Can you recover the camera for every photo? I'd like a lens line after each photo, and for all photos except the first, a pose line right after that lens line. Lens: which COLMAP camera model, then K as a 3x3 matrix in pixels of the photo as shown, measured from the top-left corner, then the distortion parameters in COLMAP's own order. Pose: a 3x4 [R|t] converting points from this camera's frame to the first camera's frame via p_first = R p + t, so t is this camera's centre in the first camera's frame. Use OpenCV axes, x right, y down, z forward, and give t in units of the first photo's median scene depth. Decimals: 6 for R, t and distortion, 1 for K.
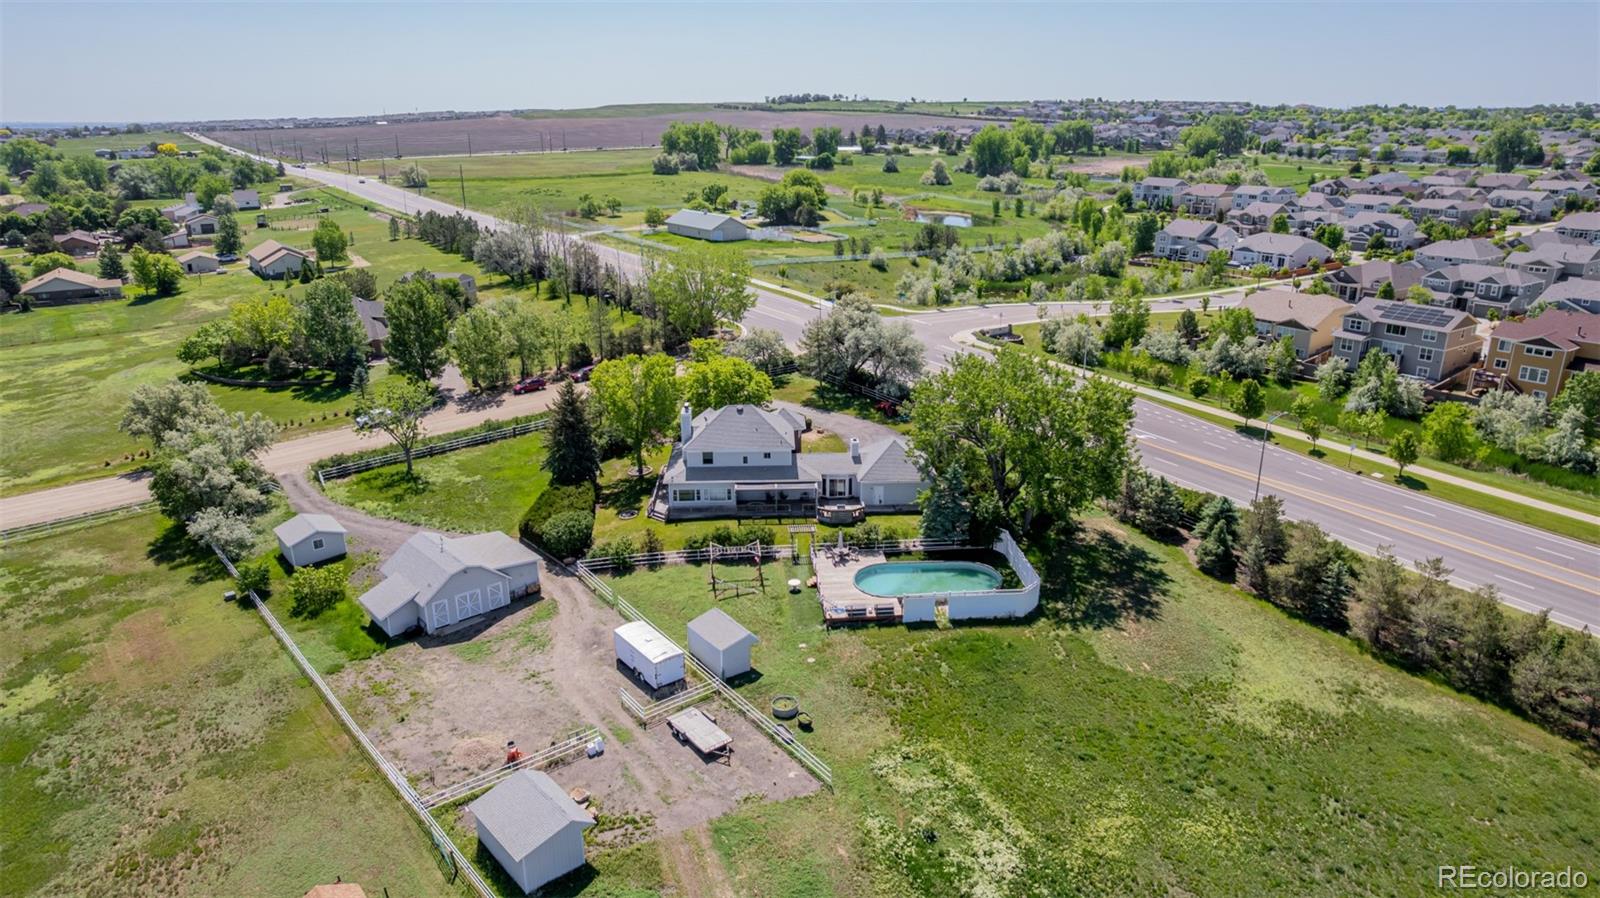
lens RADIAL K [[1023.9, 0, 793.4], [0, 1023.9, 450.4], [0, 0, 1]] dist [-0.082061, 0.079820]
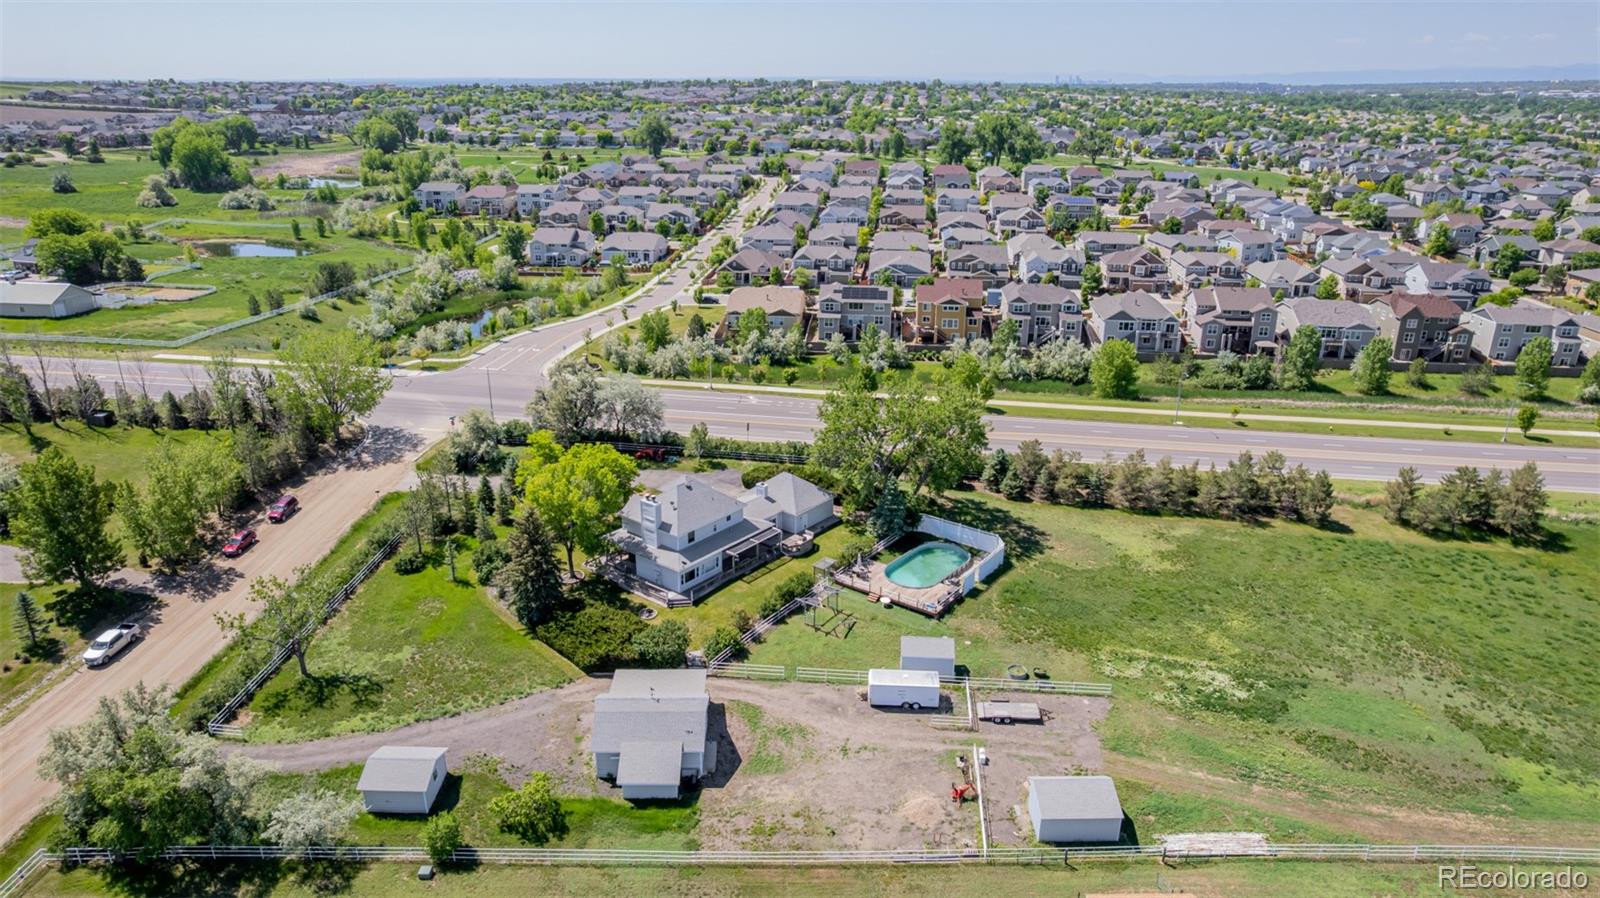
lens RADIAL K [[1023.9, 0, 793.4], [0, 1023.9, 450.4], [0, 0, 1]] dist [-0.082061, 0.079820]
pose [[0.652340, -0.251997, 0.714808, -0.778378], [0.232975, 0.964118, 0.127273, -0.196733], [-0.721232, 0.083507, 0.687642, 0.179181]]
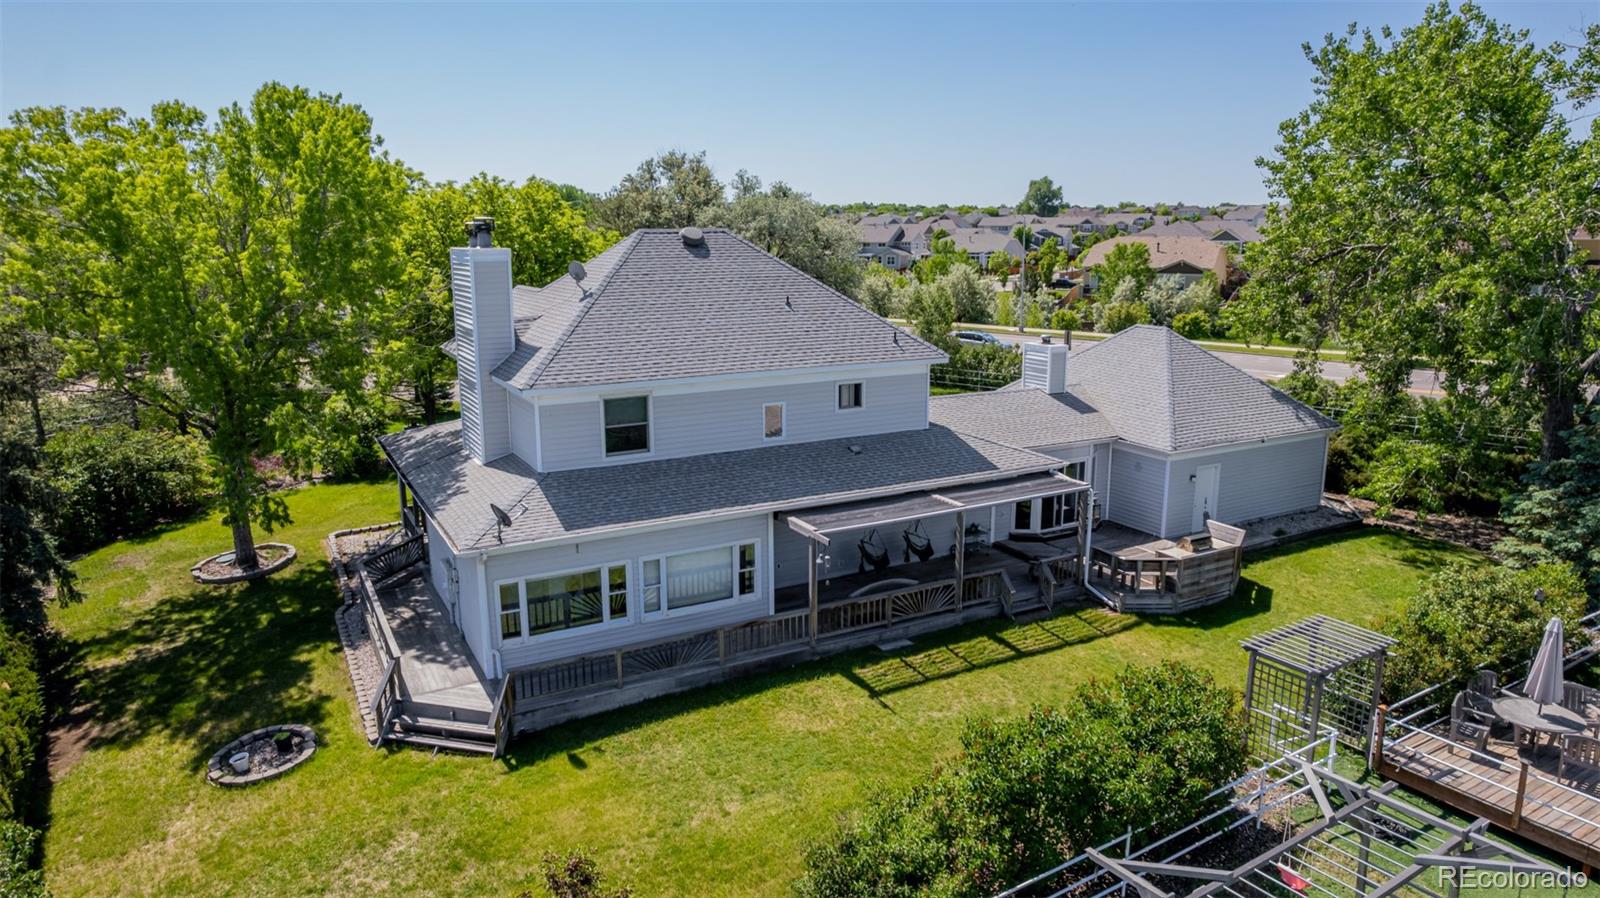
lens RADIAL K [[1023.9, 0, 793.4], [0, 1023.9, 450.4], [0, 0, 1]] dist [-0.082061, 0.079820]
pose [[0.890715, -0.095172, 0.444487, -0.155551], [0.145170, 0.986187, -0.079750, 0.037274], [-0.430758, 0.135561, 0.892228, 0.803394]]
